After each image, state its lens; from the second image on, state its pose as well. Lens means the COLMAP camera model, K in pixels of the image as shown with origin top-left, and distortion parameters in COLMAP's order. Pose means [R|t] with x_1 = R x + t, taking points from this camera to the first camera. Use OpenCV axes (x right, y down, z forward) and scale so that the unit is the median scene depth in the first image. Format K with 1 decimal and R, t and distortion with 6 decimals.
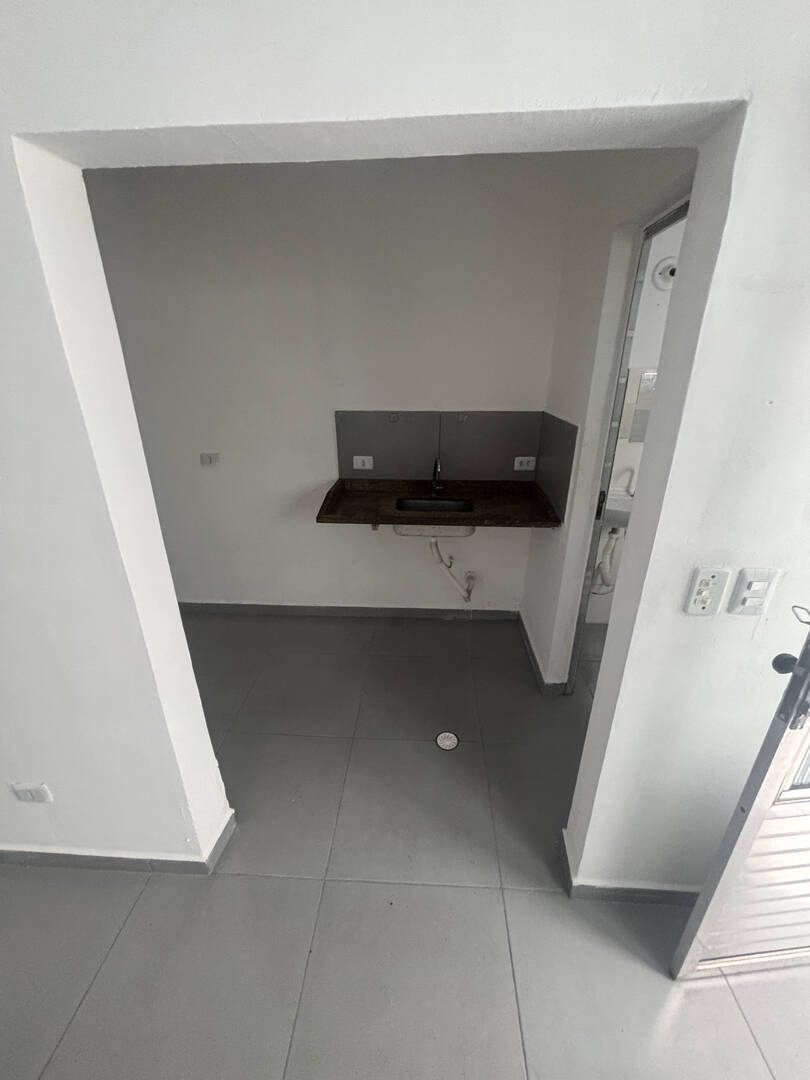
lens RADIAL K [[431.7, 0, 409.6], [0, 431.7, 543.2], [0, 0, 1]] dist [0.010061, 0.000440]
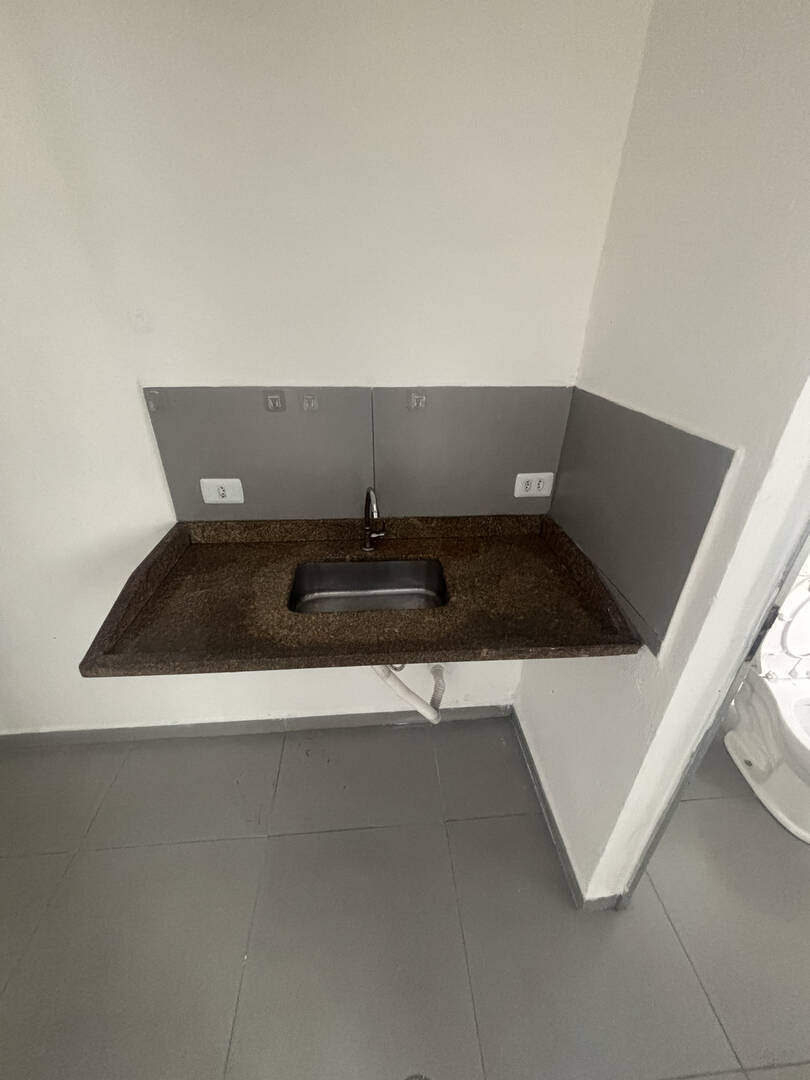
lens RADIAL K [[431.7, 0, 408.9], [0, 431.7, 541.4], [0, 0, 1]] dist [0.010061, 0.000440]
pose [[0.990277, -0.054007, 0.128198, 0.039316], [0.040380, 0.993481, 0.106608, -0.175621], [-0.133120, -0.100395, 0.986002, 0.477178]]
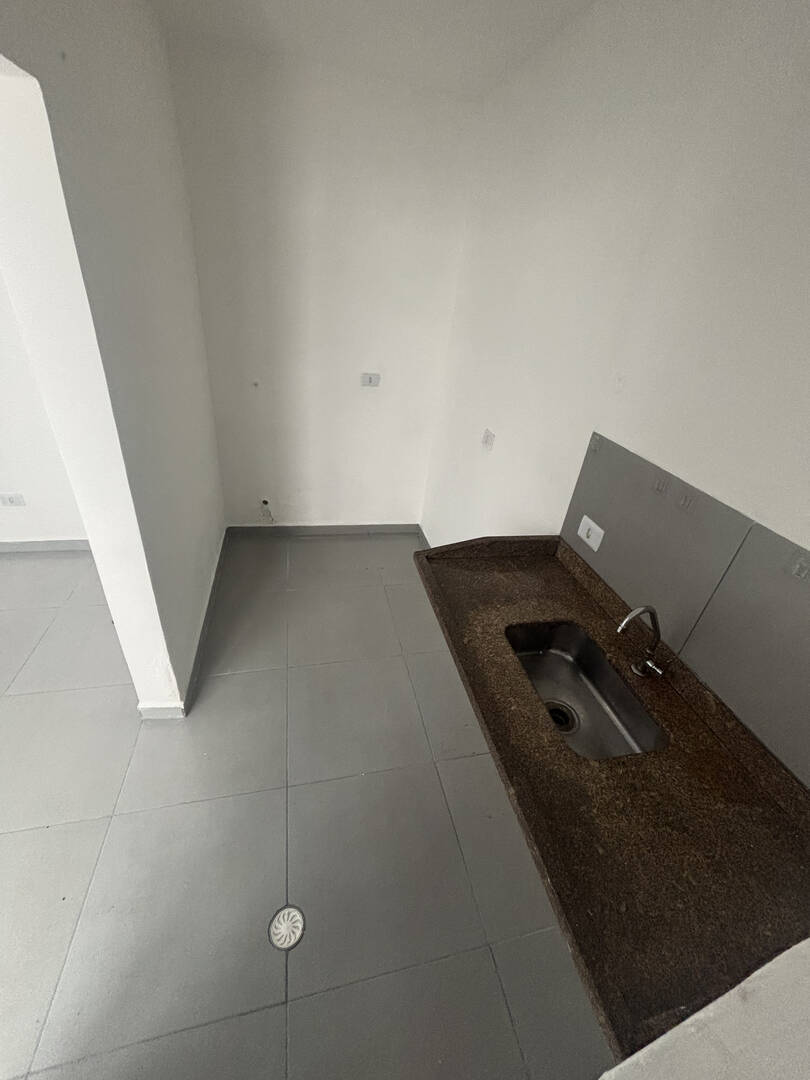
lens RADIAL K [[431.7, 0, 404.0], [0, 431.7, 542.4], [0, 0, 1]] dist [0.010061, 0.000440]
pose [[0.268598, 0.527571, -0.805931, 0.288586], [-0.463457, 0.804249, 0.372010, -0.276721], [0.844431, 0.273593, 0.460526, 0.549442]]
